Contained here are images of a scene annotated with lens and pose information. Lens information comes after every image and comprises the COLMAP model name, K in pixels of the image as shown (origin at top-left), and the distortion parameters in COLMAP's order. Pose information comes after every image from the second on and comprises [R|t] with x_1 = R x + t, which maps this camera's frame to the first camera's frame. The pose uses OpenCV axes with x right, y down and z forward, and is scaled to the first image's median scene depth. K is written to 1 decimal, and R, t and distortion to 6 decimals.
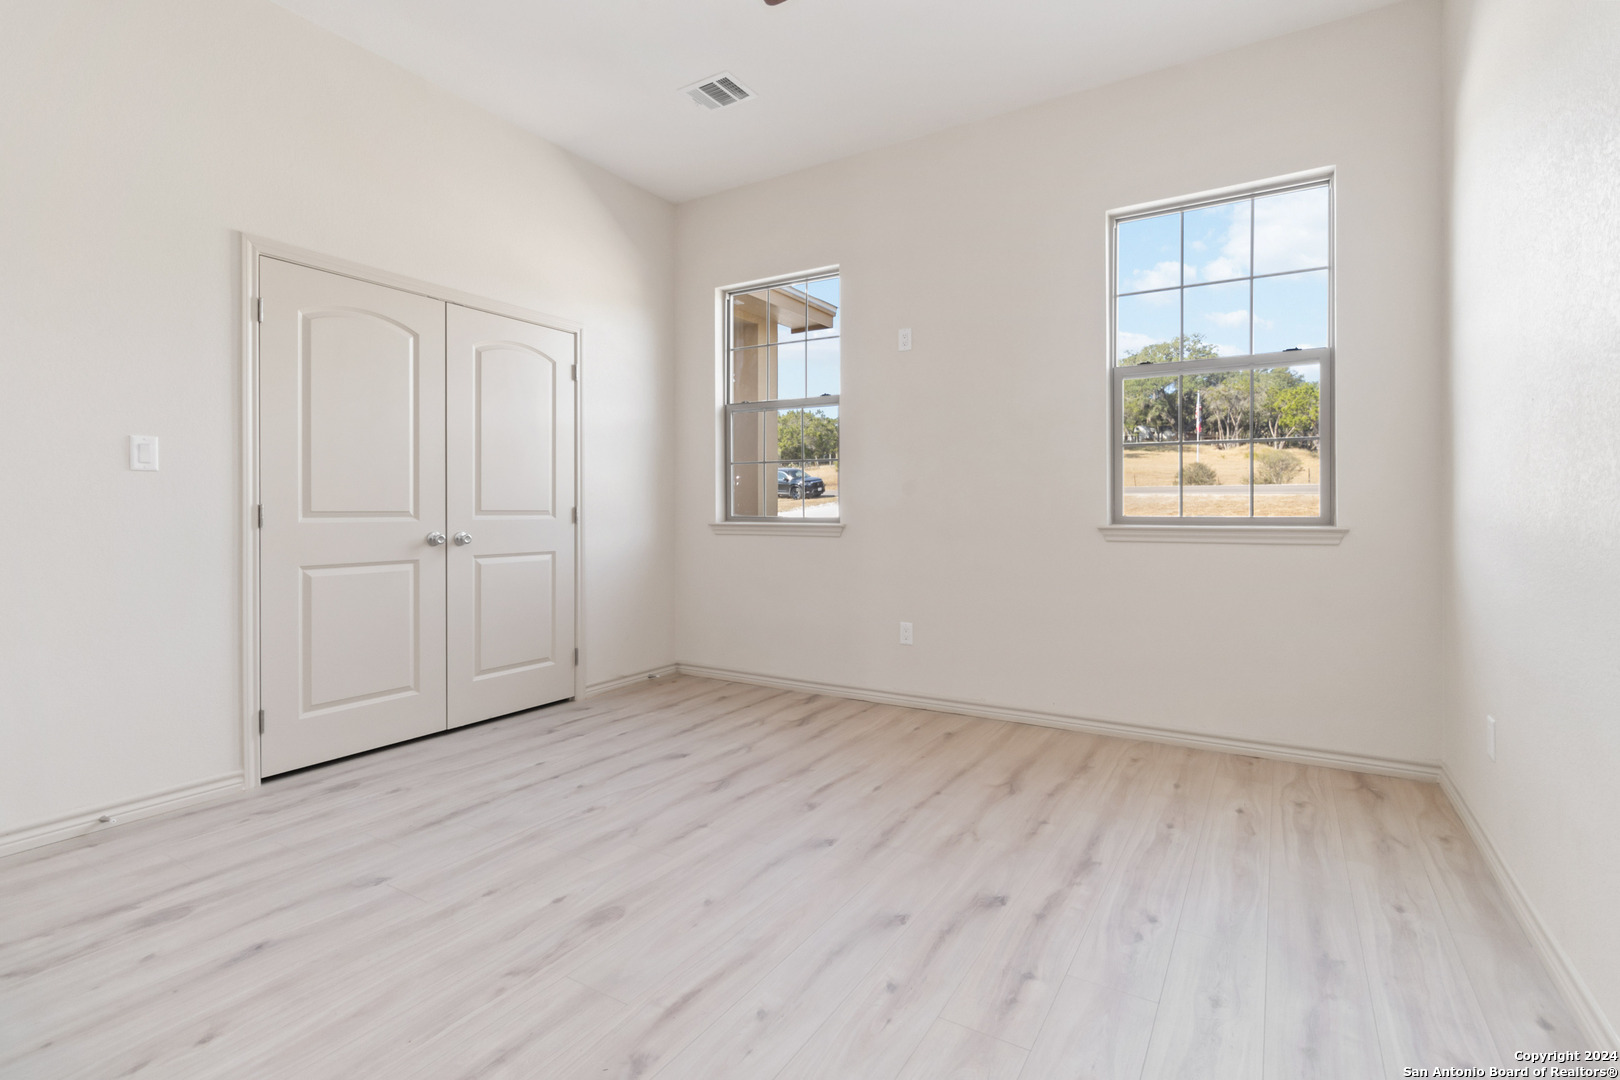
lens RADIAL K [[758.0, 0, 809.3], [0, 758.0, 512.1], [0, 0, 1]] dist [0.002281, 0.001469]
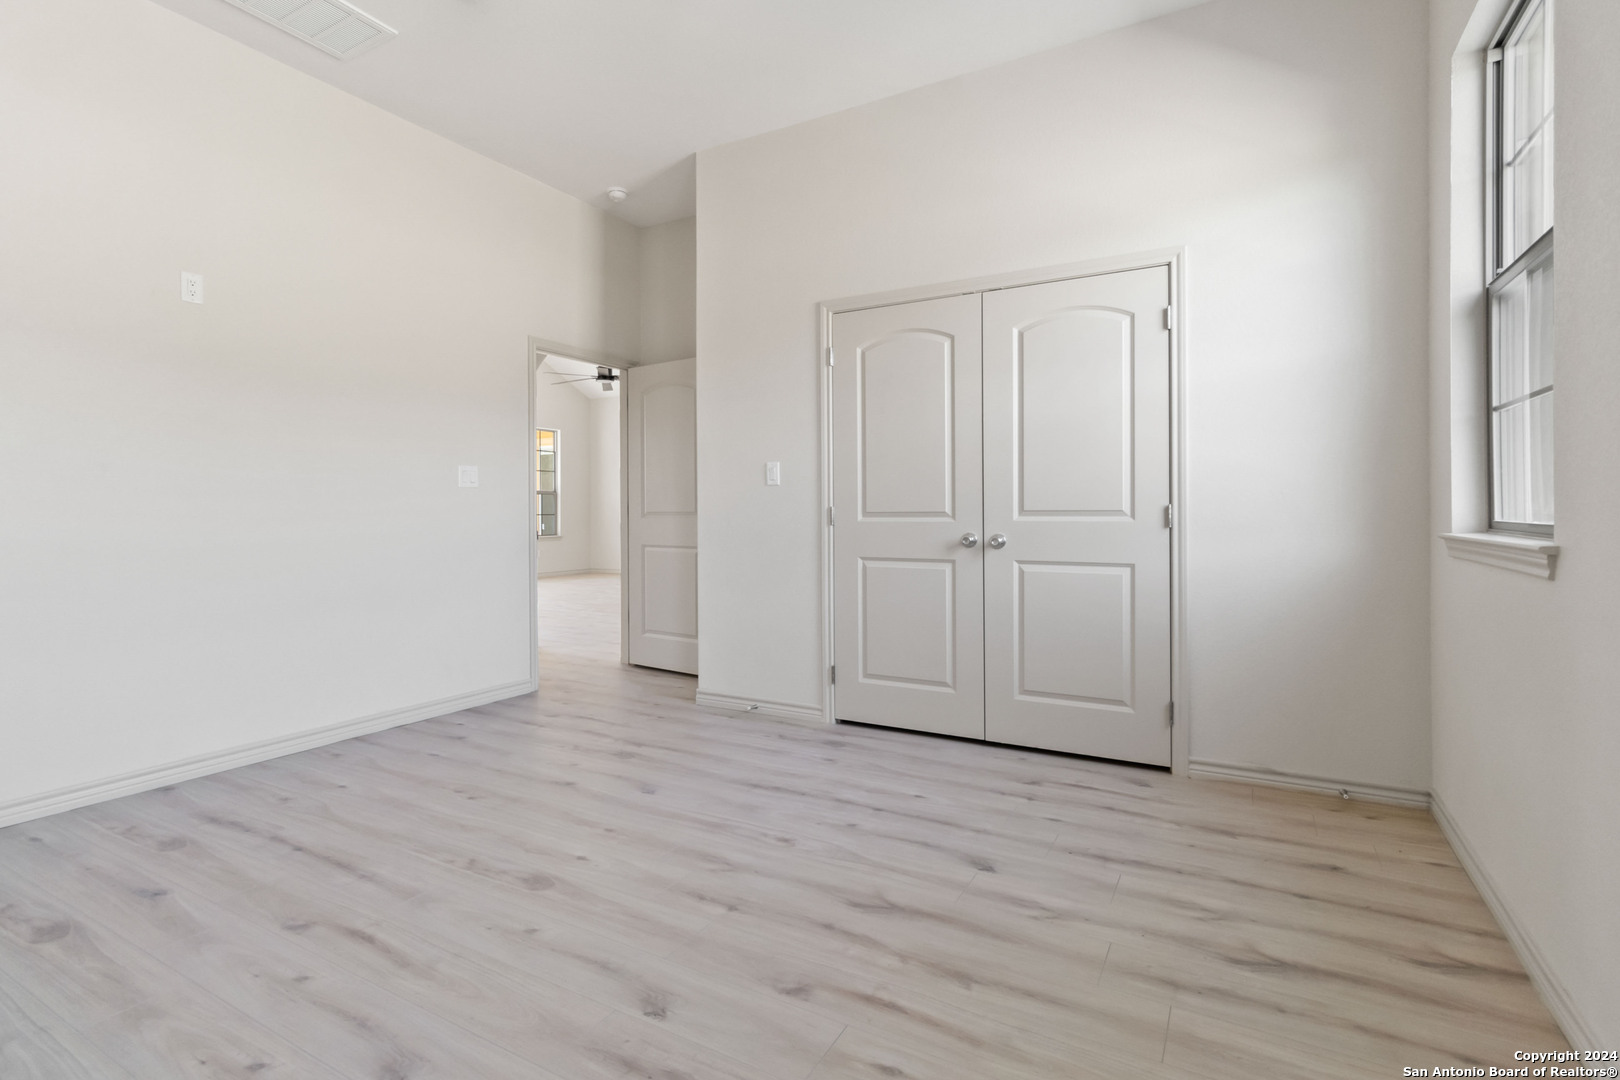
lens RADIAL K [[758.0, 0, 809.3], [0, 758.0, 512.1], [0, 0, 1]] dist [0.002281, 0.001469]
pose [[0.048065, 0.001629, -0.998843, 0.537826], [0.003753, 0.999991, 0.001811, -0.003323], [0.998837, -0.003836, 0.048058, 0.851044]]
